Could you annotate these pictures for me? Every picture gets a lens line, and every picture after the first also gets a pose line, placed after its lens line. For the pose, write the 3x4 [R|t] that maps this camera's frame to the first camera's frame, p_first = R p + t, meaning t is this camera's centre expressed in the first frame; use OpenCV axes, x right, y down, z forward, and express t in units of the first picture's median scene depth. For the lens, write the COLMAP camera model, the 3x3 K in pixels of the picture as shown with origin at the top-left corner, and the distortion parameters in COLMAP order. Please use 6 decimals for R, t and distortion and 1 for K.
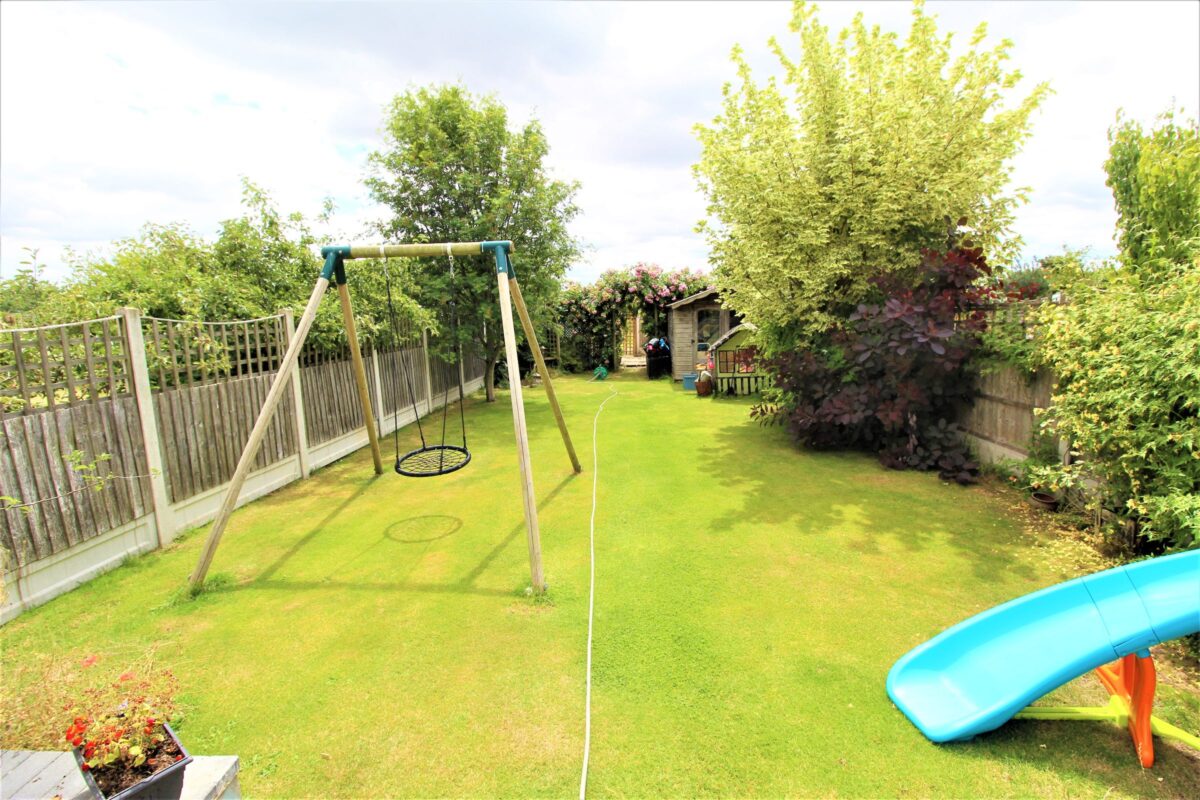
lens RADIAL K [[557.5, 0, 604.1], [0, 557.5, 389.6], [0, 0, 1]] dist [-0.003446, -0.010890]
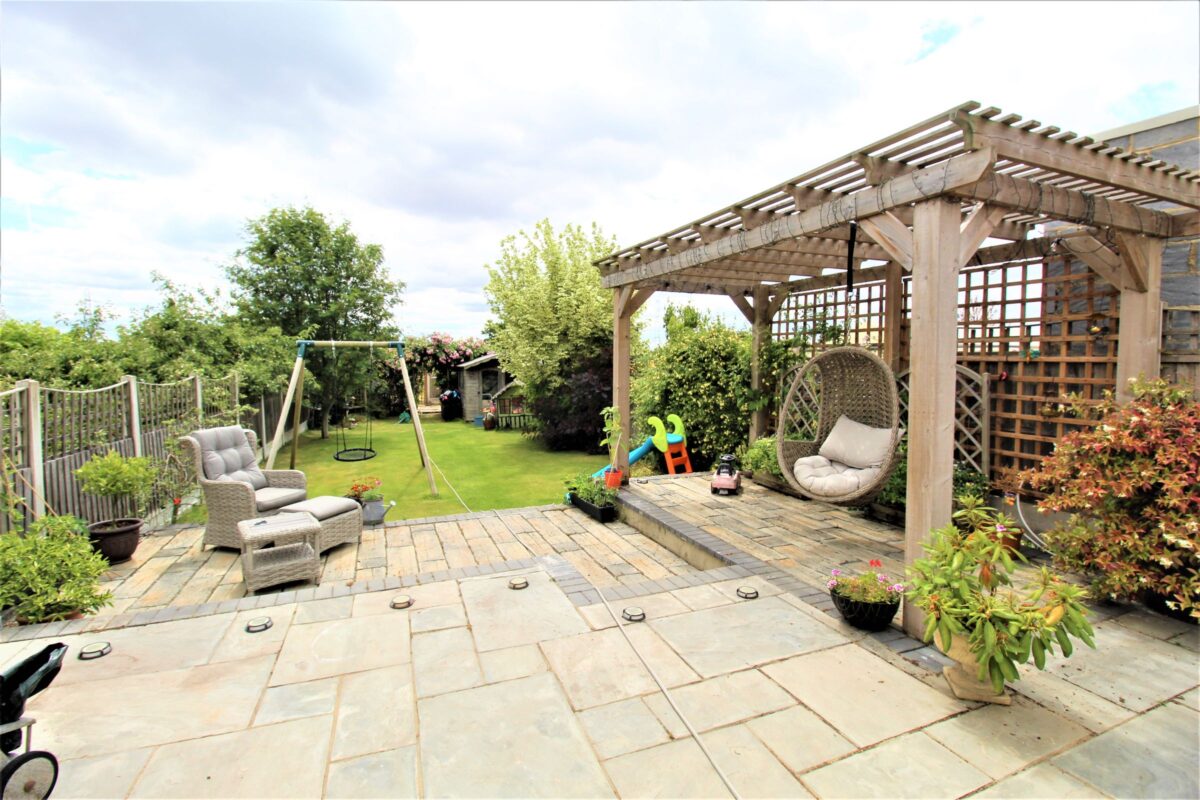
lens RADIAL K [[557.5, 0, 604.1], [0, 557.5, 389.6], [0, 0, 1]] dist [-0.003446, -0.010890]
pose [[0.918051, 0.005253, 0.396427, -0.124679], [0.032374, 0.995580, -0.088166, 0.044763], [-0.395138, 0.093775, 0.913823, -0.463465]]
